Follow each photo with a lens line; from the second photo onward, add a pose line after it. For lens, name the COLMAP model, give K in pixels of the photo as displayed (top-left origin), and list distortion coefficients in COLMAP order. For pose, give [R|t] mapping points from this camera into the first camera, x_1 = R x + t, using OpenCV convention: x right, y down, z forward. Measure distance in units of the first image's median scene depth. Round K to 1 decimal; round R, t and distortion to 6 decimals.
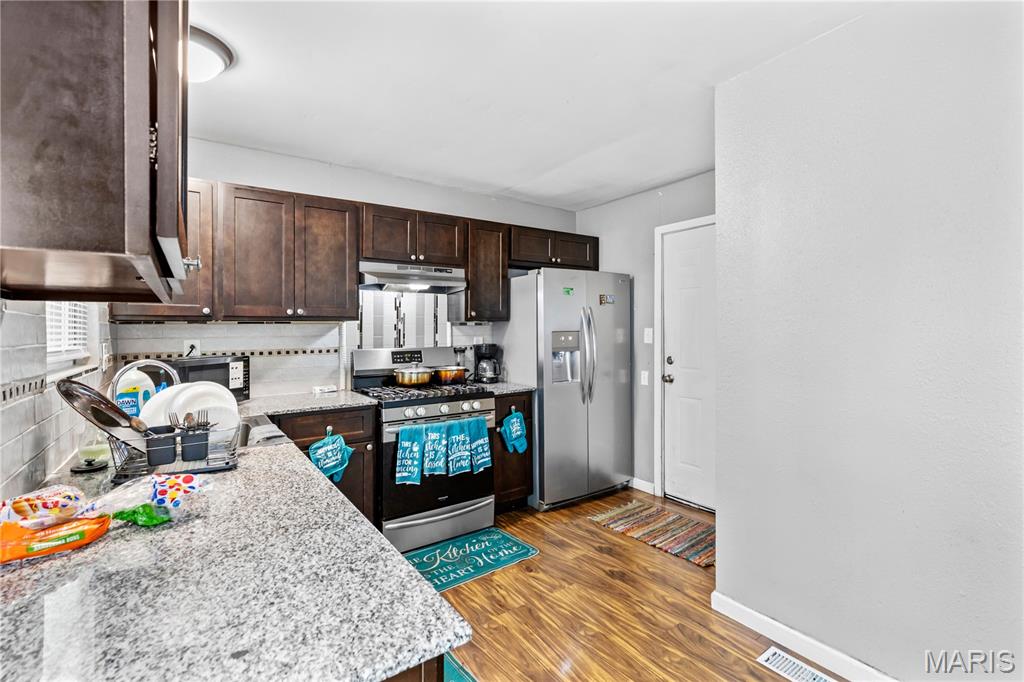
lens RADIAL K [[464.4, 0, 519.9], [0, 464.4, 326.6], [0, 0, 1]] dist [0.004171, 0.000038]
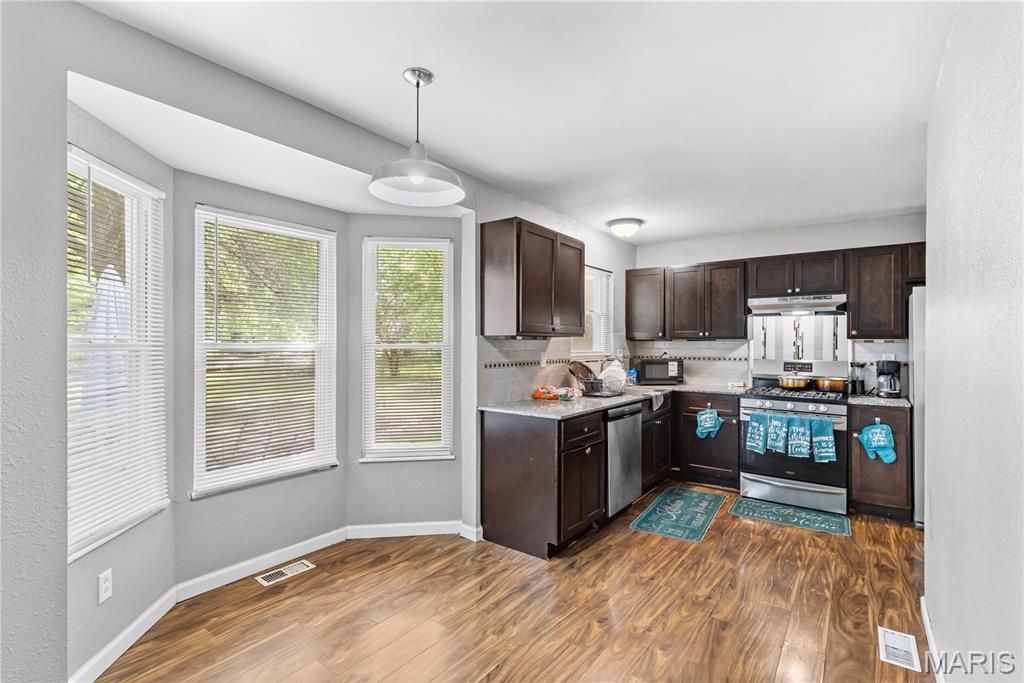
lens RADIAL K [[464.4, 0, 509.4], [0, 464.4, 342.2], [0, 0, 1]] dist [0.004171, 0.000038]
pose [[0.304092, 0.009219, -0.952598, 0.833984], [0.001421, 0.999948, 0.010131, -0.019781], [0.952642, -0.004434, 0.304063, -0.166298]]
